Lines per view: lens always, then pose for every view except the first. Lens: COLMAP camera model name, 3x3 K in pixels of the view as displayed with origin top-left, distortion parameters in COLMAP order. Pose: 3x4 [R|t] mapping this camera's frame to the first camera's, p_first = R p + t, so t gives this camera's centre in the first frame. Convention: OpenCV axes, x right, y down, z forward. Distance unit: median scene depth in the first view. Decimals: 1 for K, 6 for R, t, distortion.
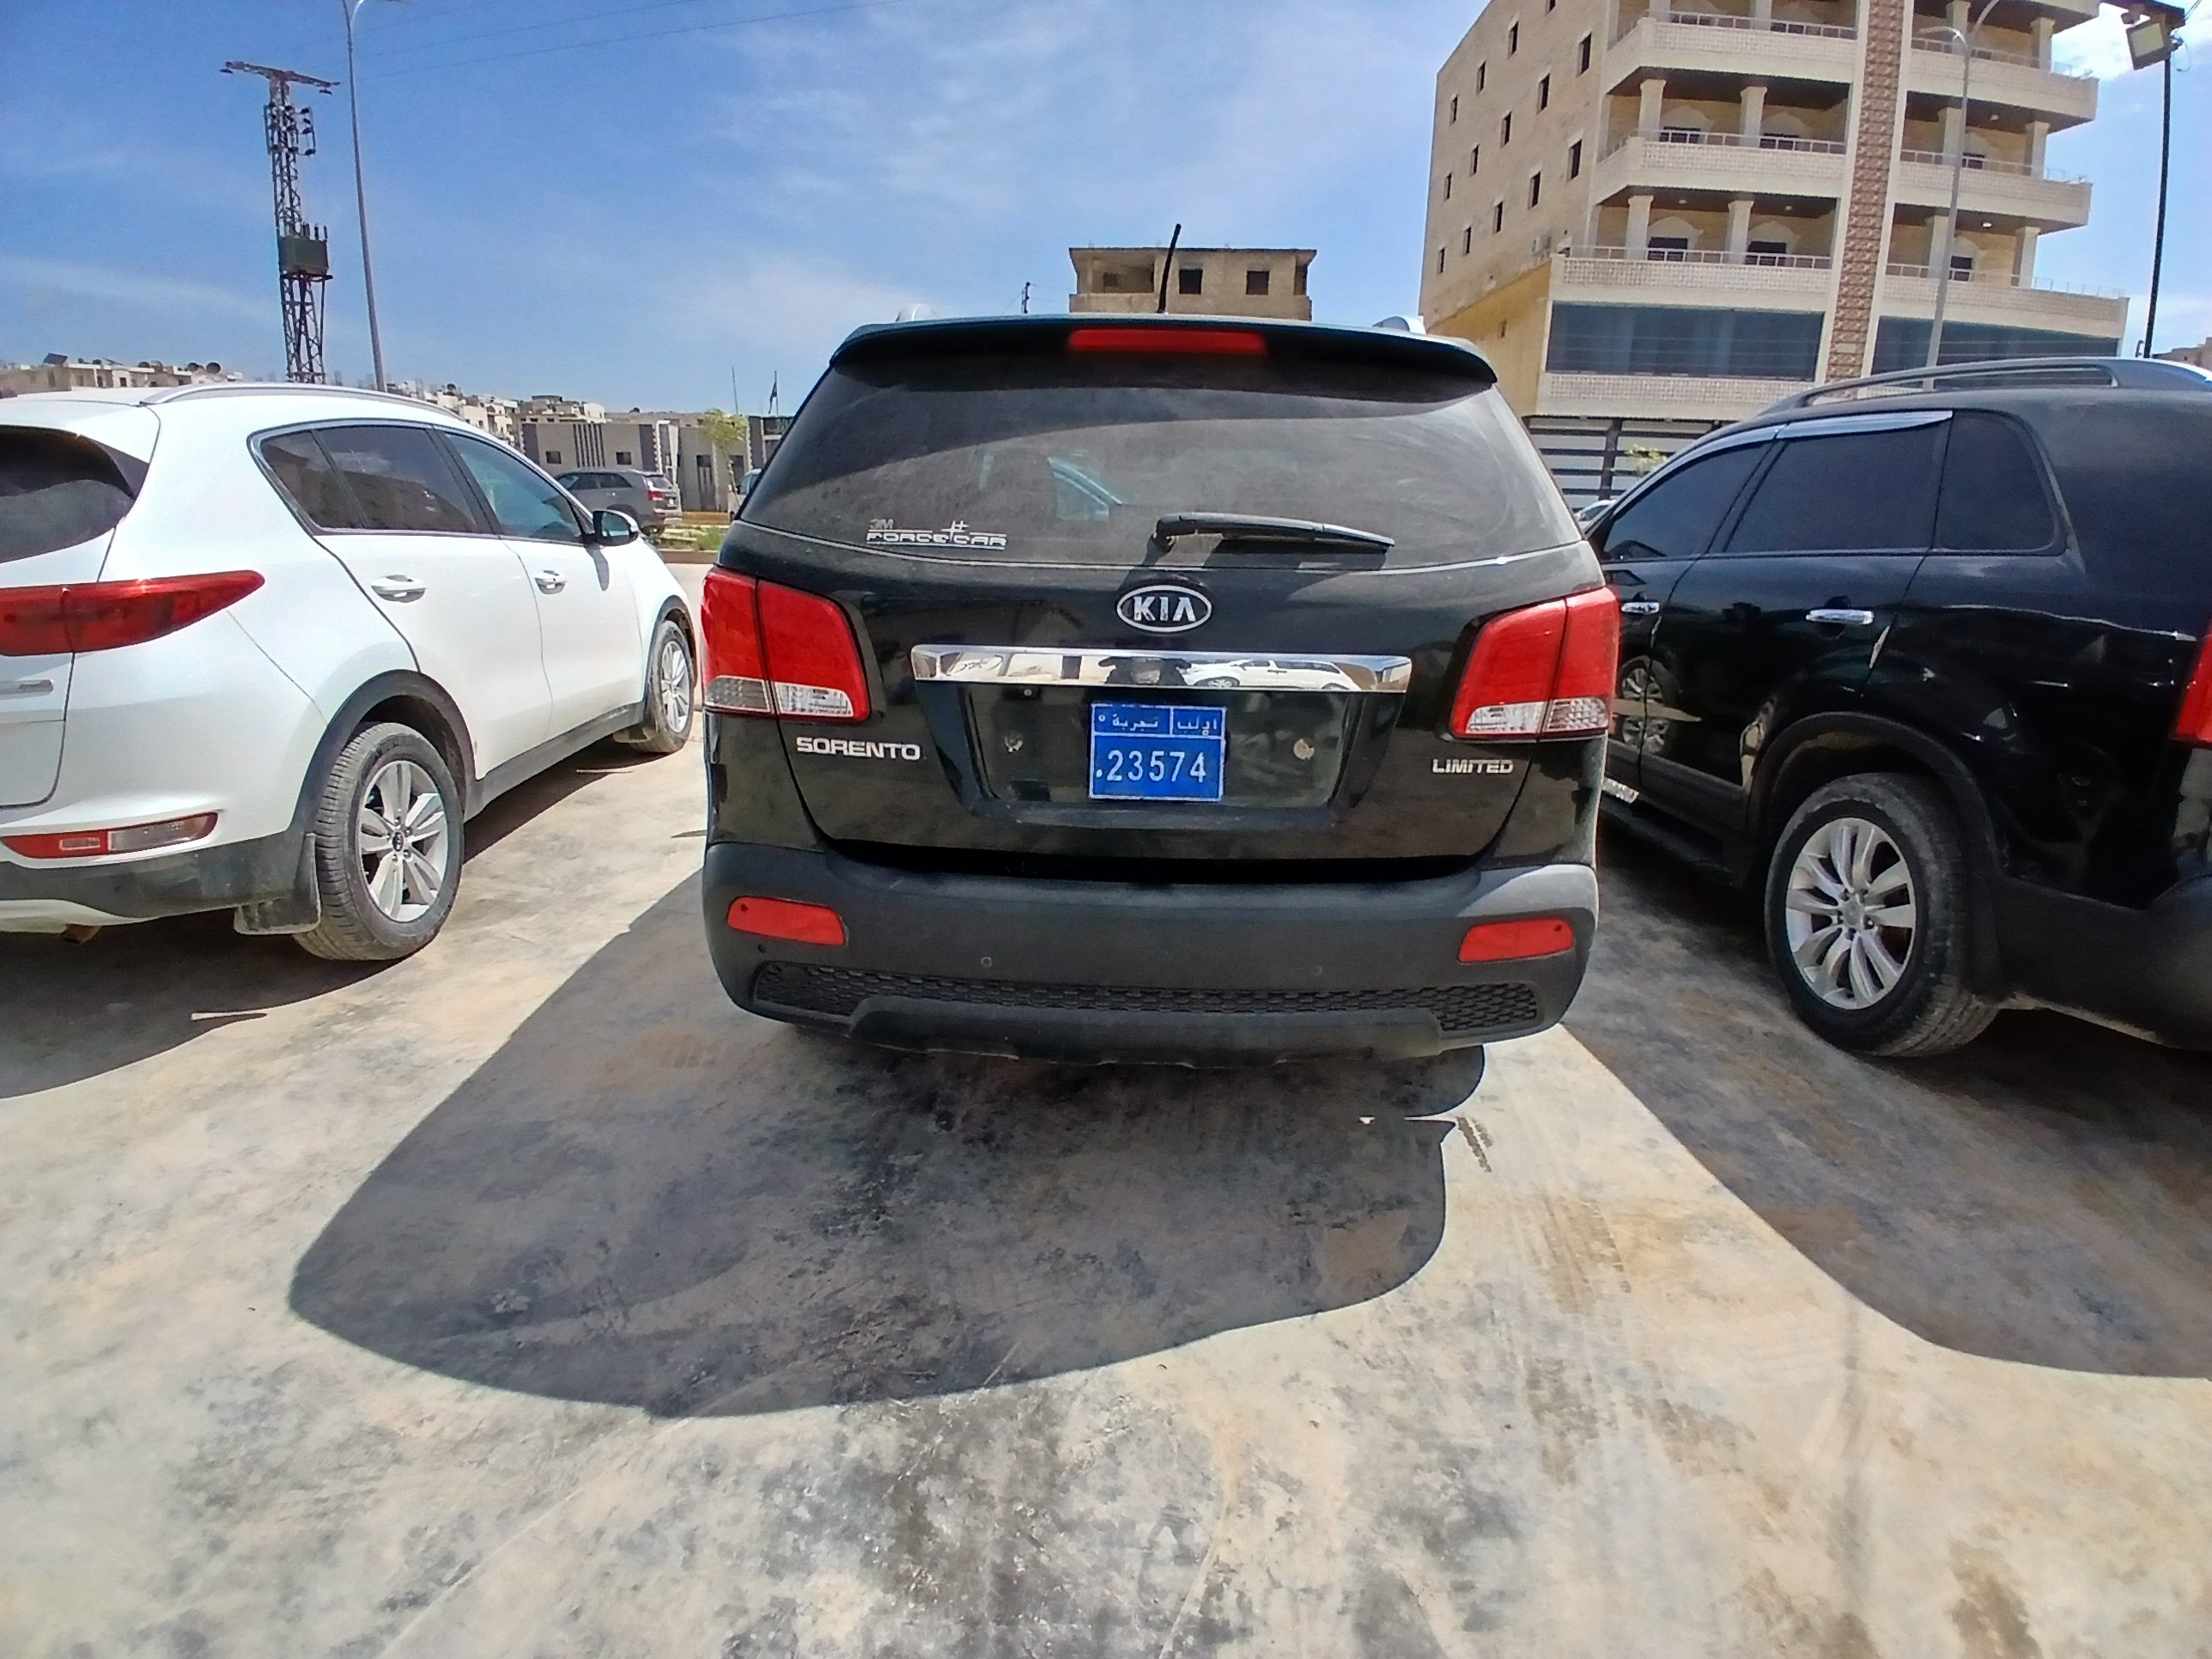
lens RADIAL K [[1106.0, 0, 1112.3], [0, 1106.0, 826.6], [0, 0, 1]] dist [-0.002187, -0.042792]
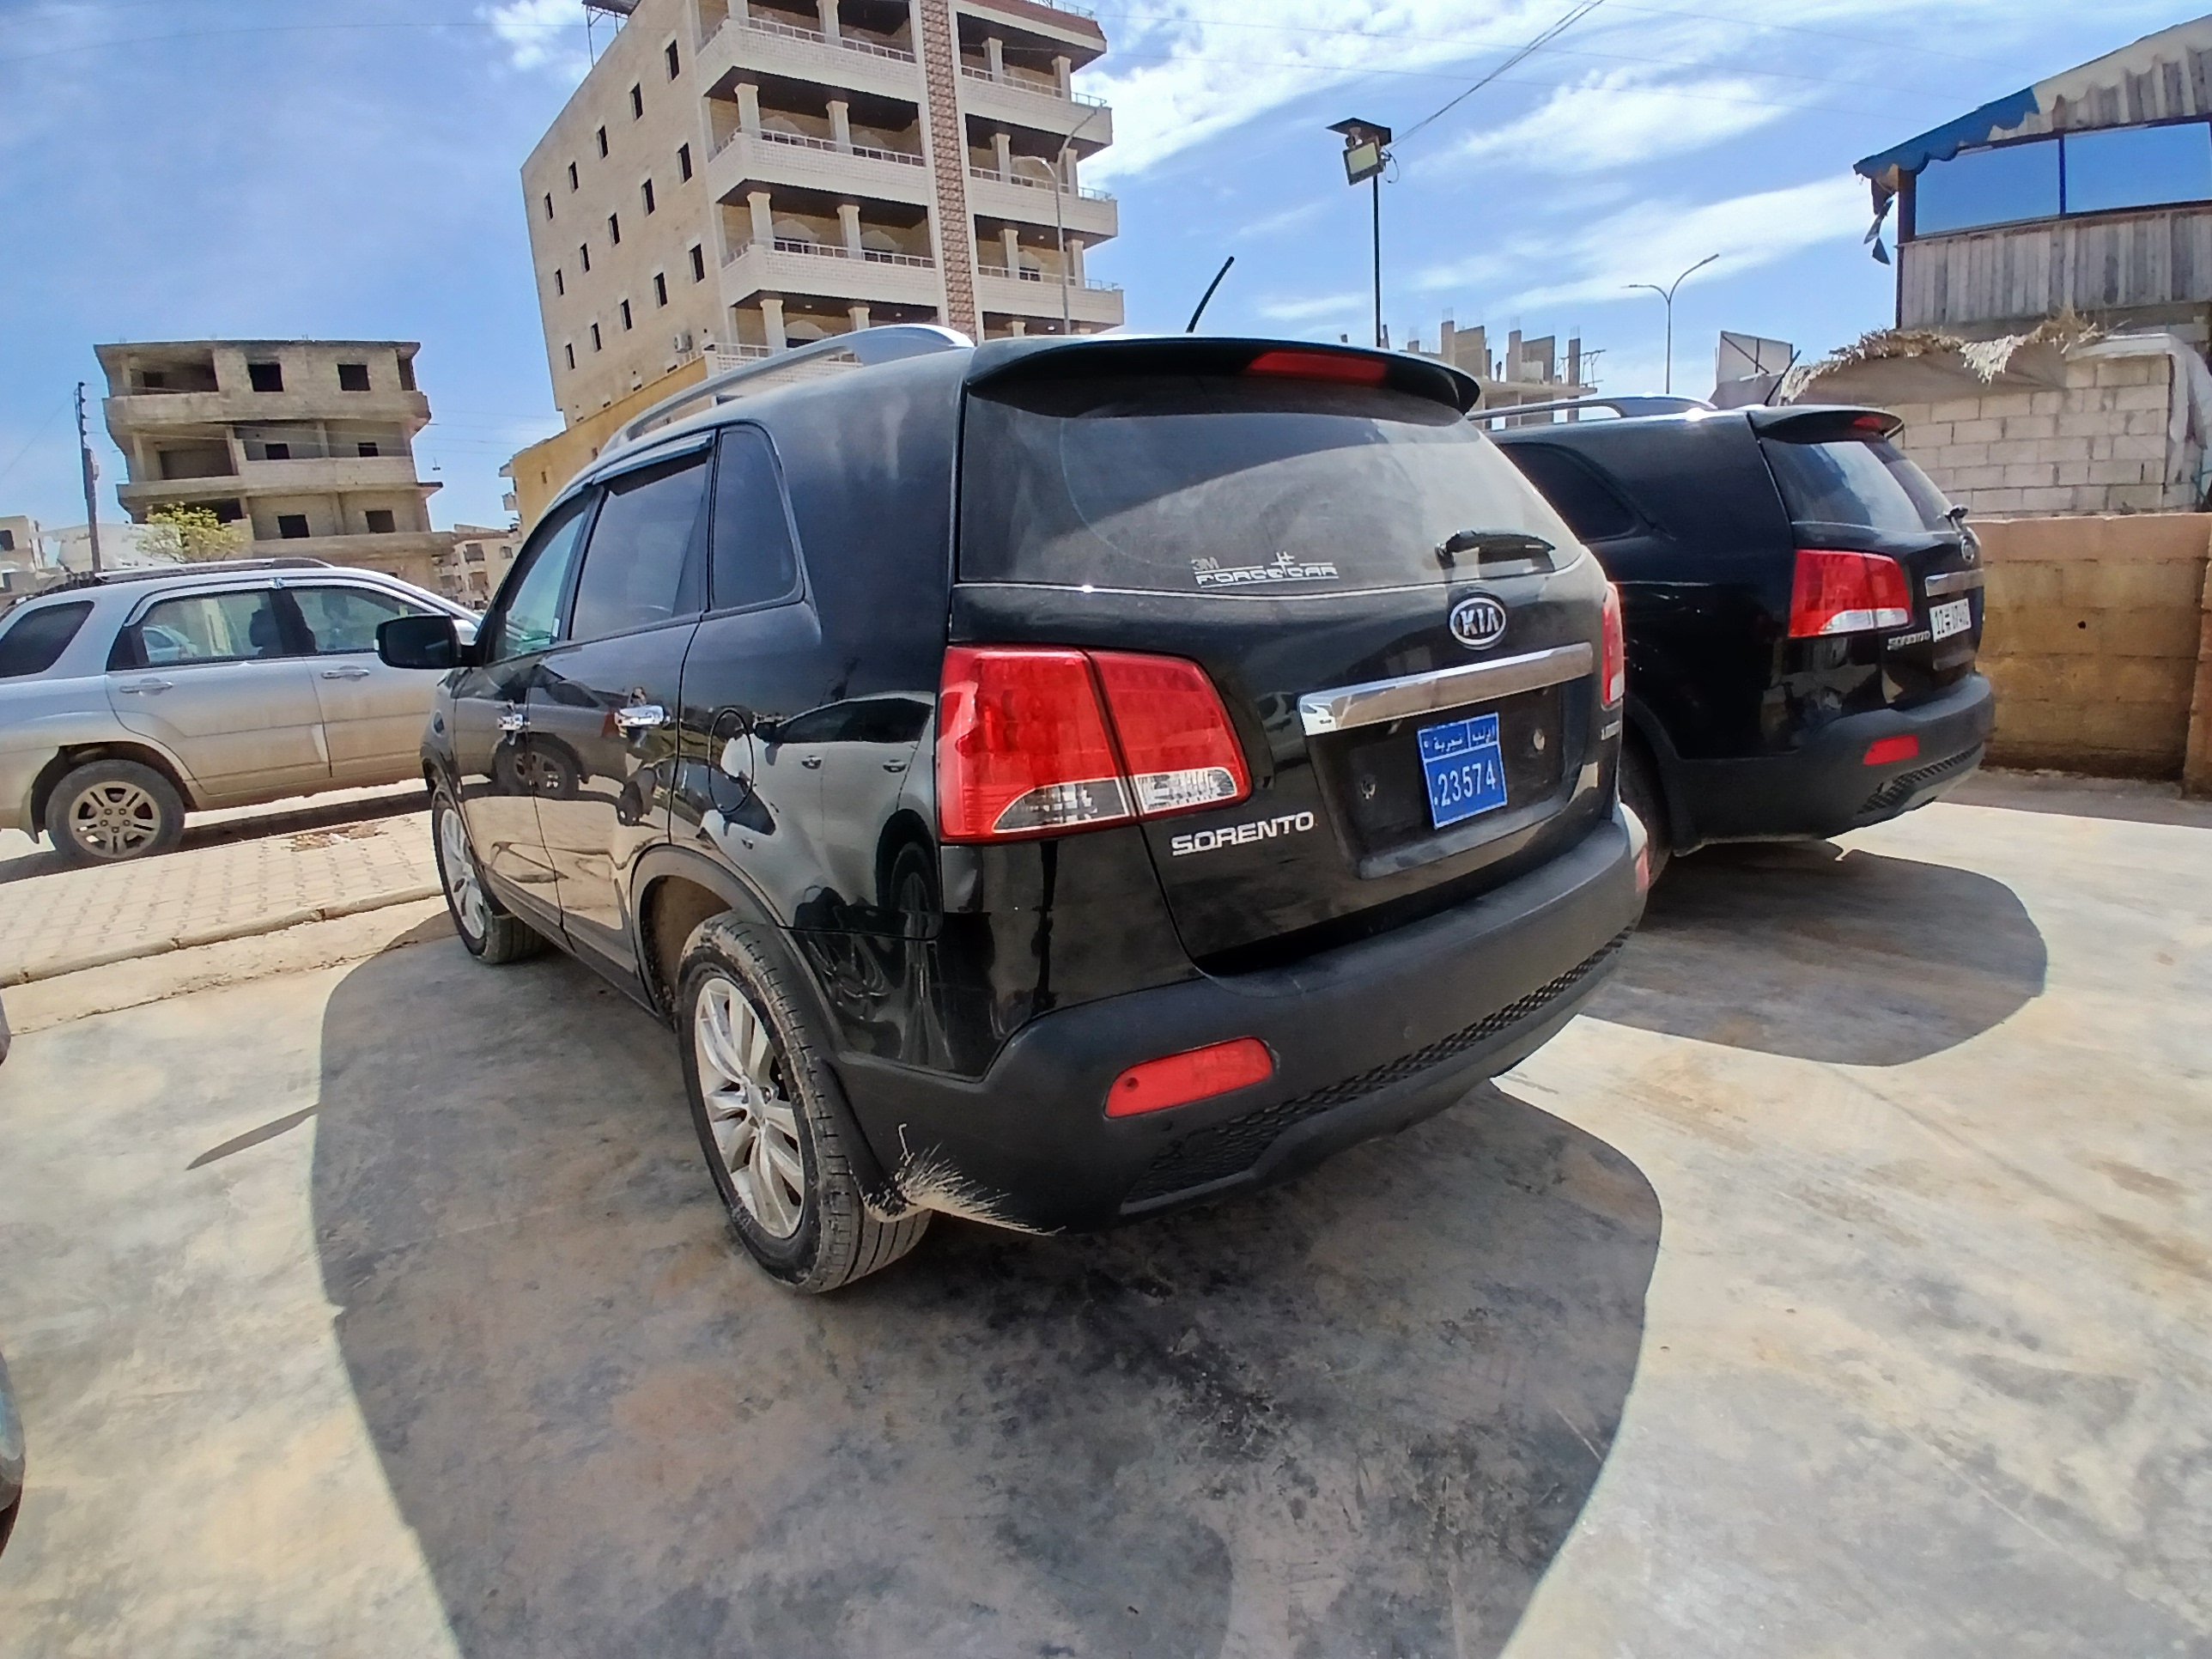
lens RADIAL K [[1114.0, 0, 1122.7], [0, 1114.0, 824.7], [0, 0, 1]] dist [-0.007434, -0.038071]
pose [[0.753206, -0.216845, 0.621014, -0.685364], [0.265832, 0.963915, 0.014159, -0.095581], [-0.601676, 0.154421, 0.783671, 0.348363]]
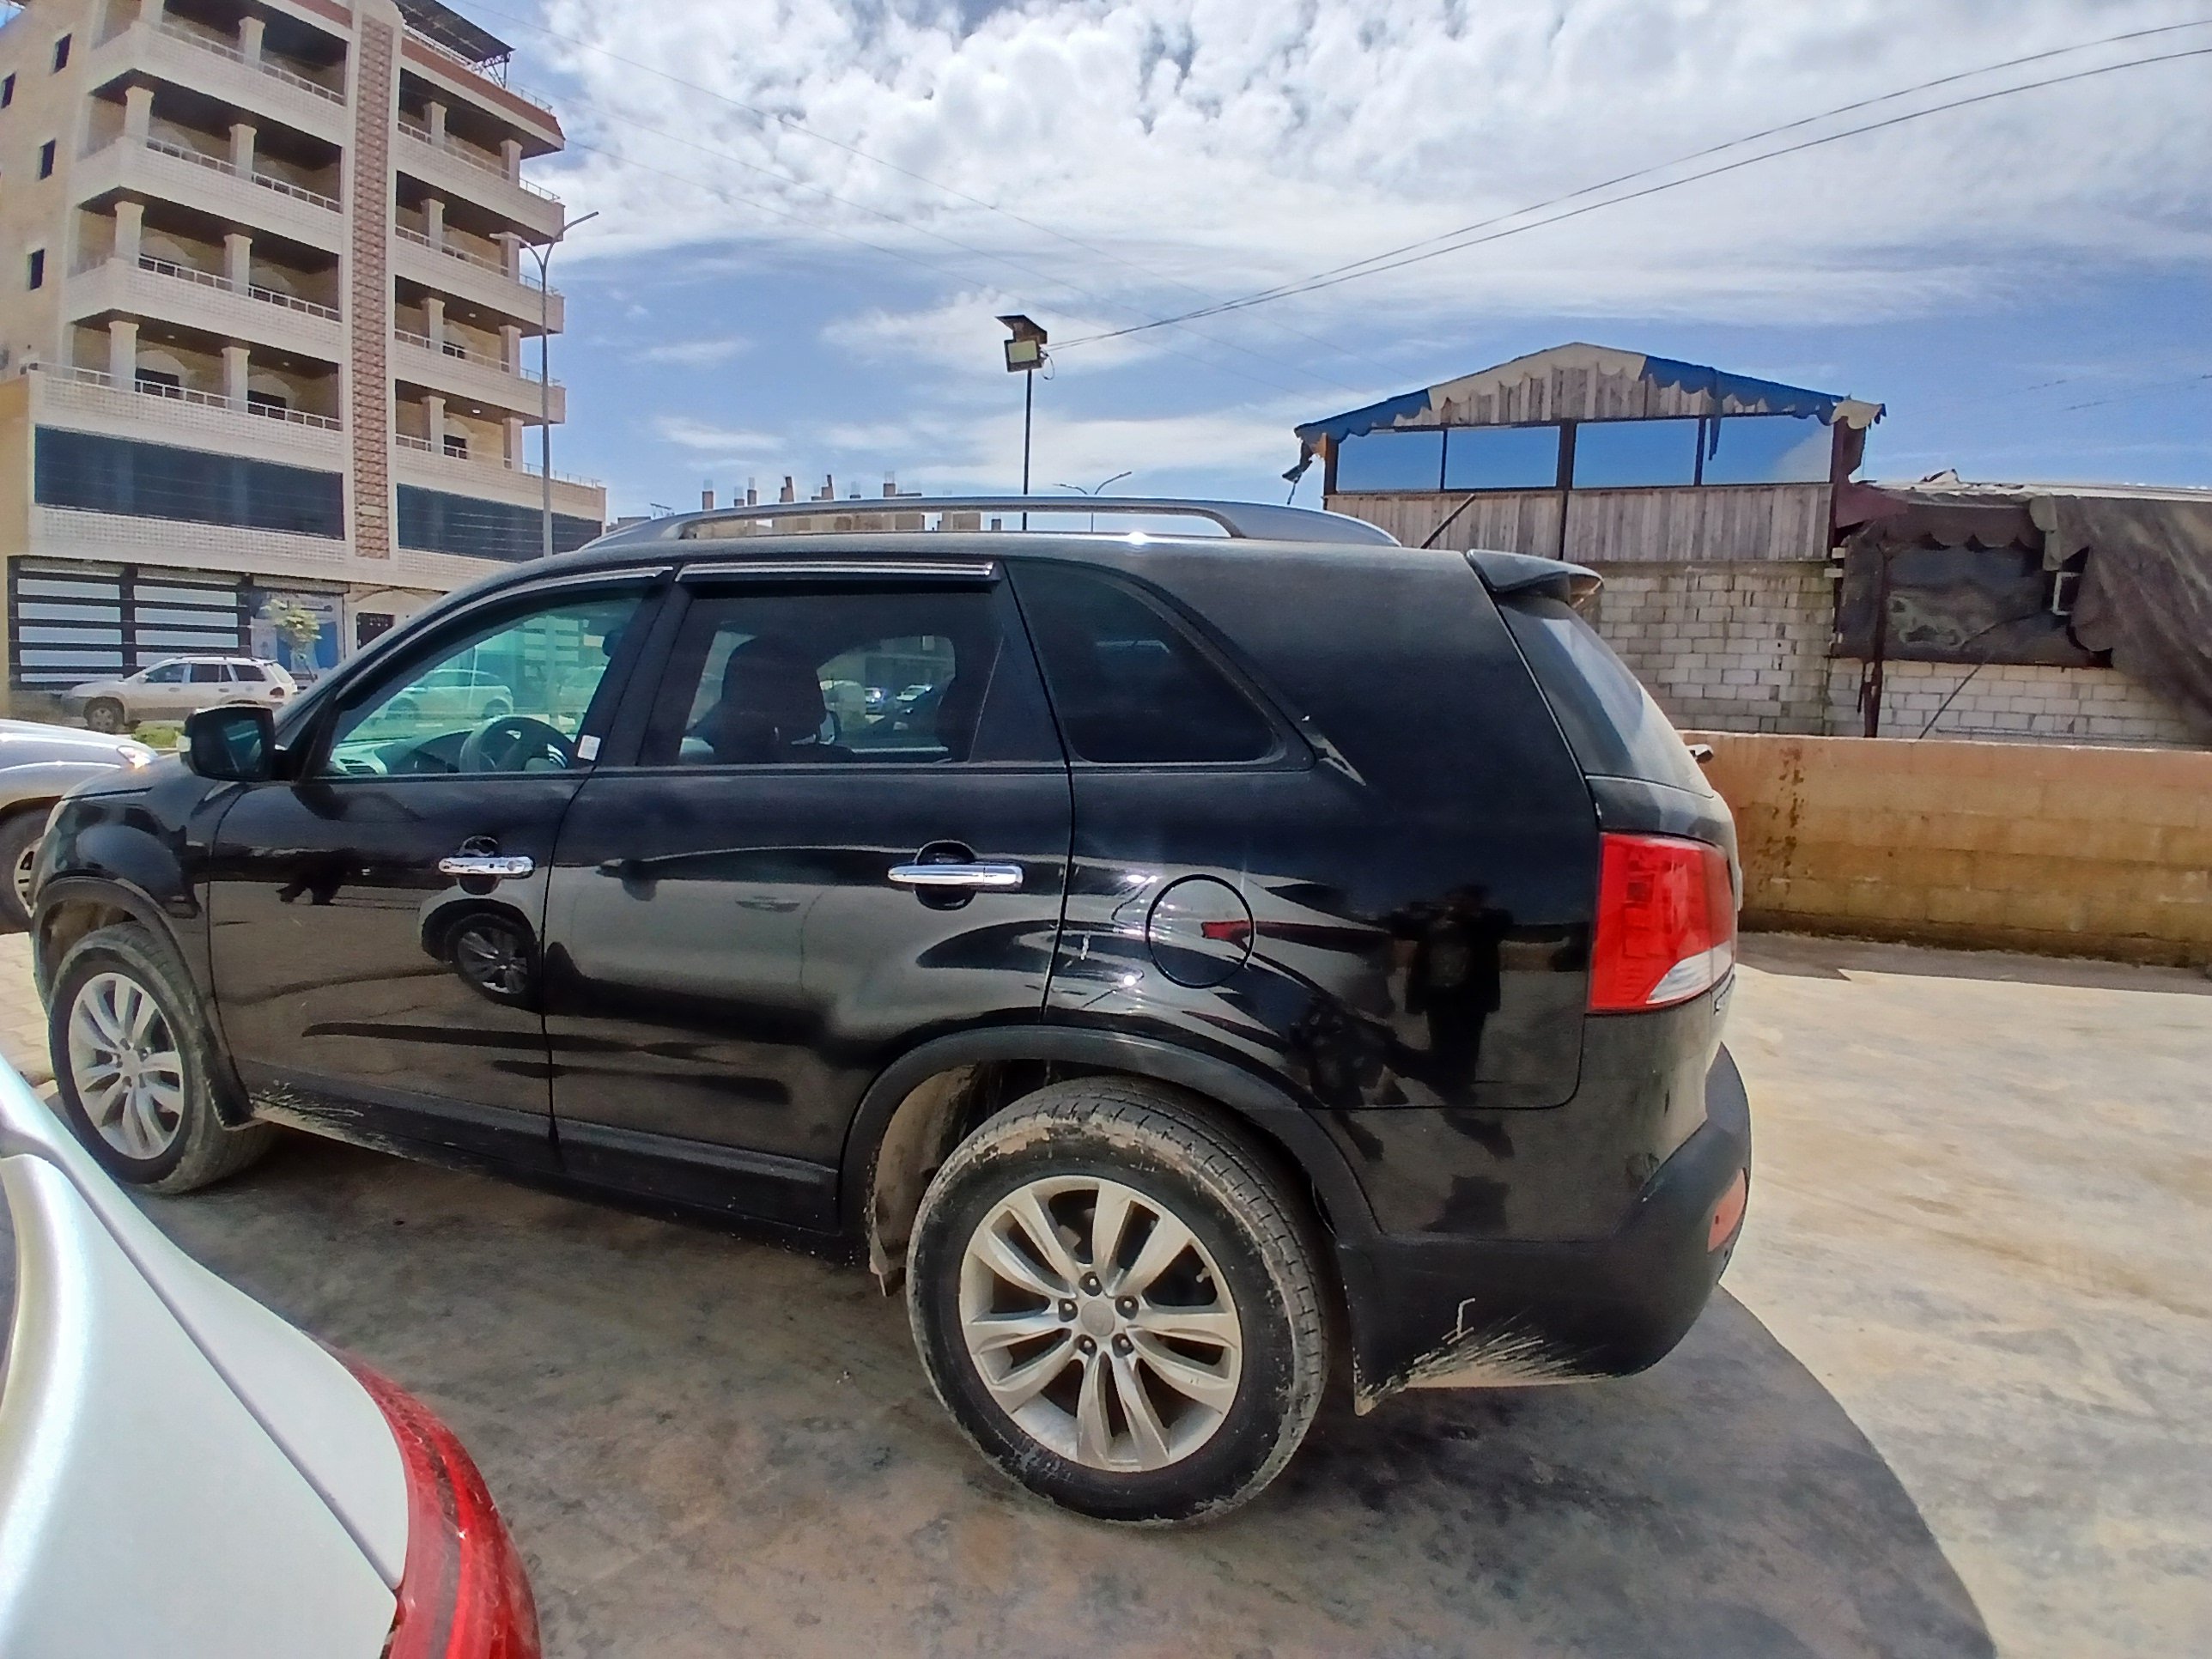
lens RADIAL K [[1106.0, 0, 1112.3], [0, 1106.0, 826.6], [0, 0, 1]] dist [-0.002187, -0.042792]
pose [[0.349572, -0.120421, 0.929138, -1.111621], [0.242743, 0.969483, 0.034322, -0.323256], [-0.904917, 0.213543, 0.368136, 0.932925]]
